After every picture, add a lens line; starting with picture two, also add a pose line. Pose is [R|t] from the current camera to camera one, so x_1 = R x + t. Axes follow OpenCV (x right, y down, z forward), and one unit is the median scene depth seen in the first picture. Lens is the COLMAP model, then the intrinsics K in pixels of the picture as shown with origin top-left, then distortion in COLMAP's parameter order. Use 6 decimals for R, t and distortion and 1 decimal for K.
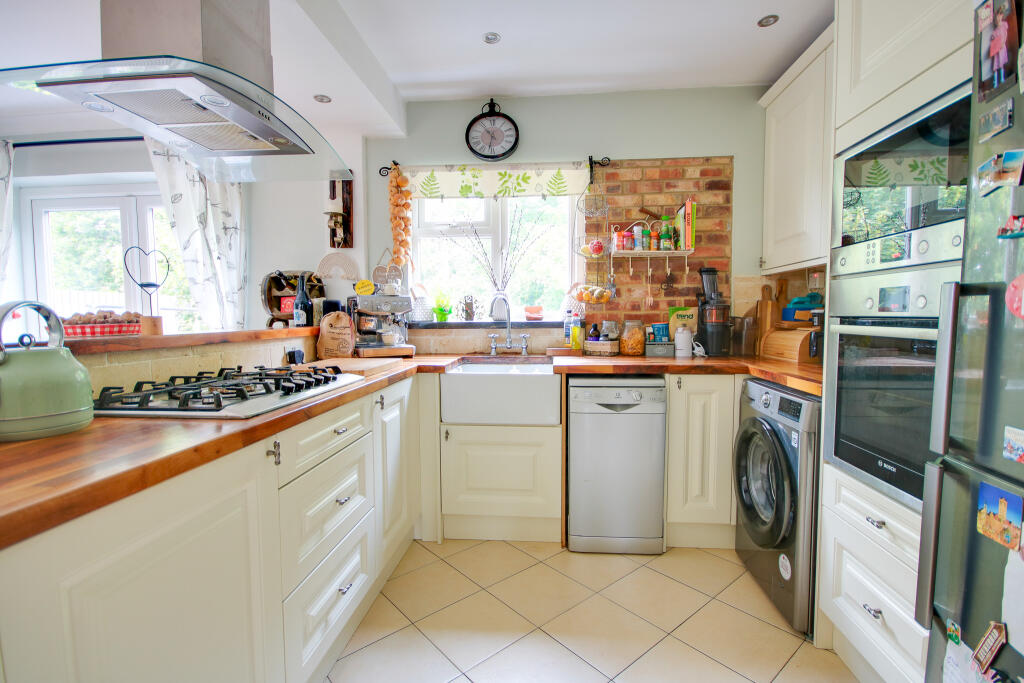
lens RADIAL K [[472.4, 0, 515.8], [0, 472.4, 345.9], [0, 0, 1]] dist [0.003624, -0.006402]
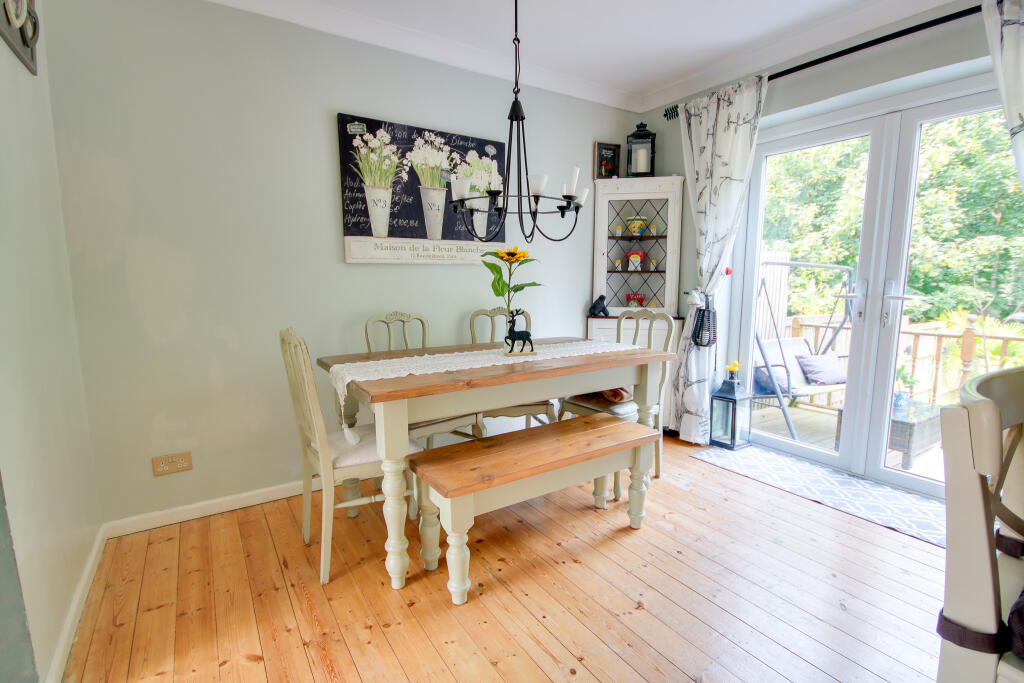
lens RADIAL K [[482.8, 0, 516.1], [0, 482.8, 345.9], [0, 0, 1]] dist [-0.002757, -0.004149]
pose [[0.609460, 0.113736, -0.784617, -0.662776], [-0.053826, 0.993309, 0.102177, 0.013418], [0.790988, -0.020040, 0.611504, 0.045944]]
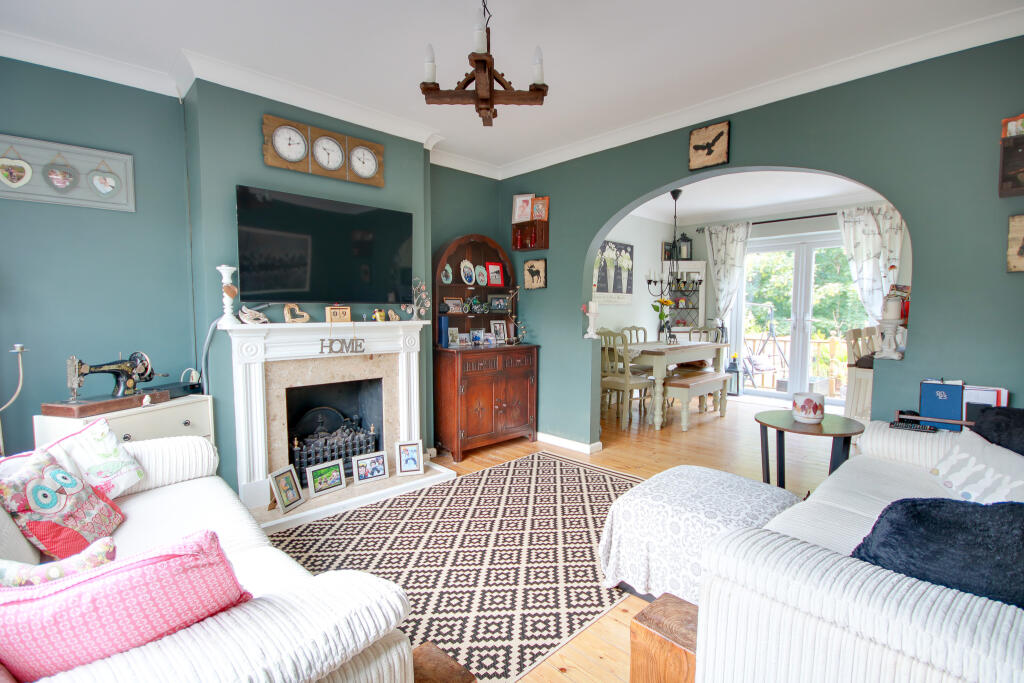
lens RADIAL K [[472.4, 0, 515.8], [0, 472.4, 345.9], [0, 0, 1]] dist [0.003624, -0.006402]
pose [[0.745637, 0.057842, -0.663837, -0.510562], [-0.051567, 0.998247, 0.029059, 0.101242], [0.664354, 0.012565, 0.747313, -1.350437]]
